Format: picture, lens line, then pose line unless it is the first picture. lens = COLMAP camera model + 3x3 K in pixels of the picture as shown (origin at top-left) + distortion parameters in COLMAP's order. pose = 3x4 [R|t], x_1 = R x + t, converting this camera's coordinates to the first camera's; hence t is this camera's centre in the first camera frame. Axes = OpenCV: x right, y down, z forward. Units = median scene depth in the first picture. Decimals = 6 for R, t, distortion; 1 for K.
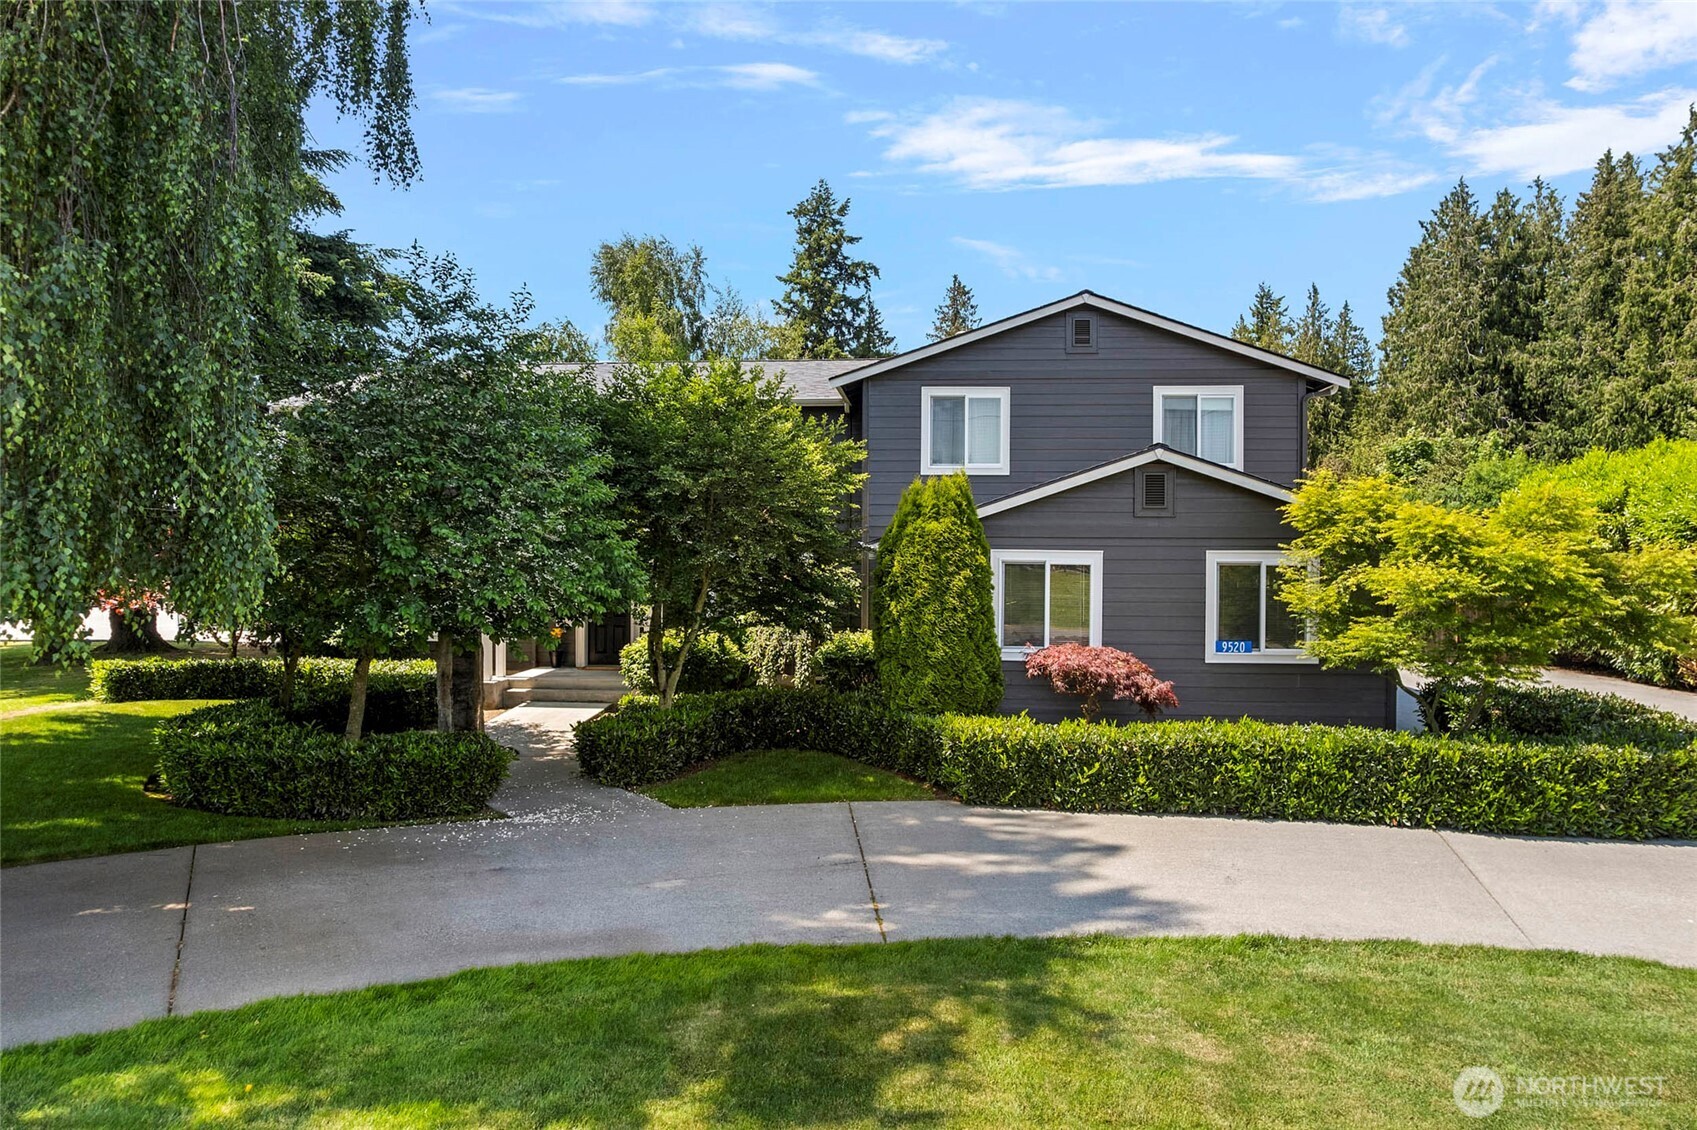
lens RADIAL K [[1100.8, 0, 850.8], [0, 1100.8, 561.3], [0, 0, 1]] dist [-0.021850, 0.032128]
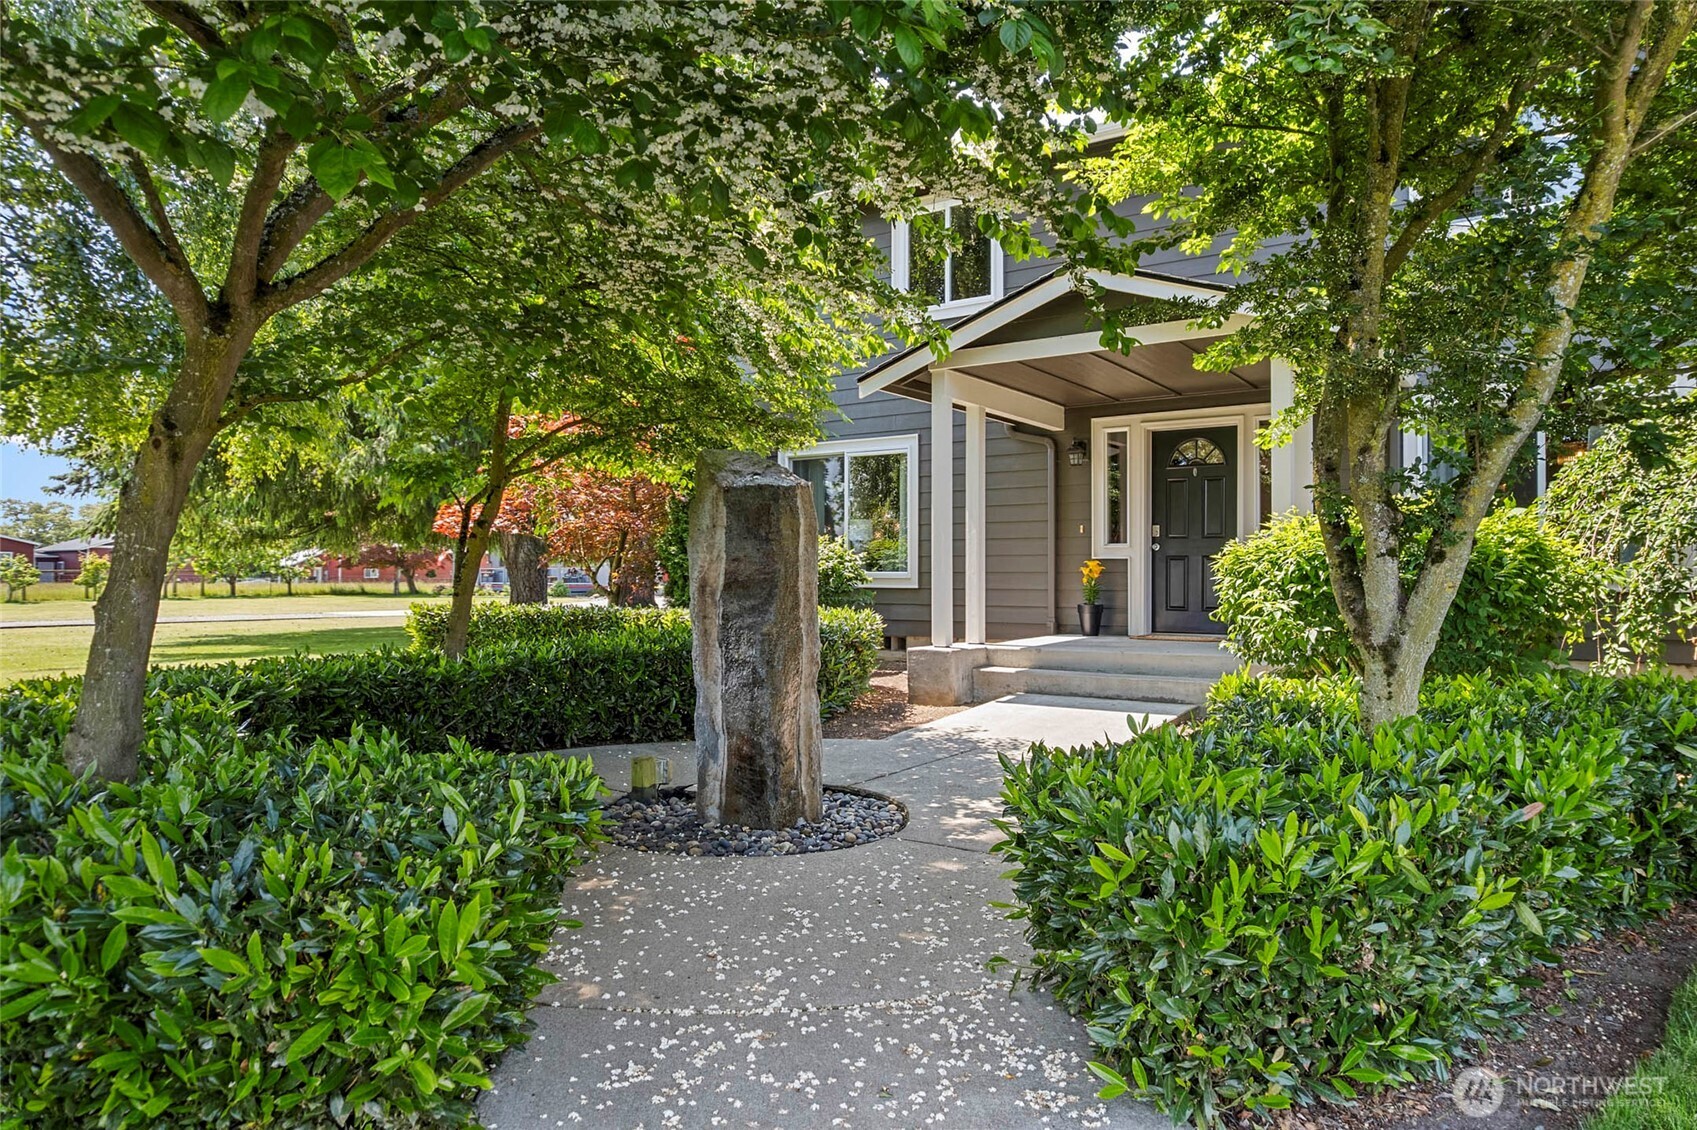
lens RADIAL K [[1100.8, 0, 848.1], [0, 1100.8, 570.3], [0, 0, 1]] dist [-0.021850, 0.032128]
pose [[0.860718, -0.006371, -0.509043, -0.146574], [0.002058, 0.999957, -0.009035, 0.100731], [0.509078, 0.006729, 0.860694, 0.711902]]
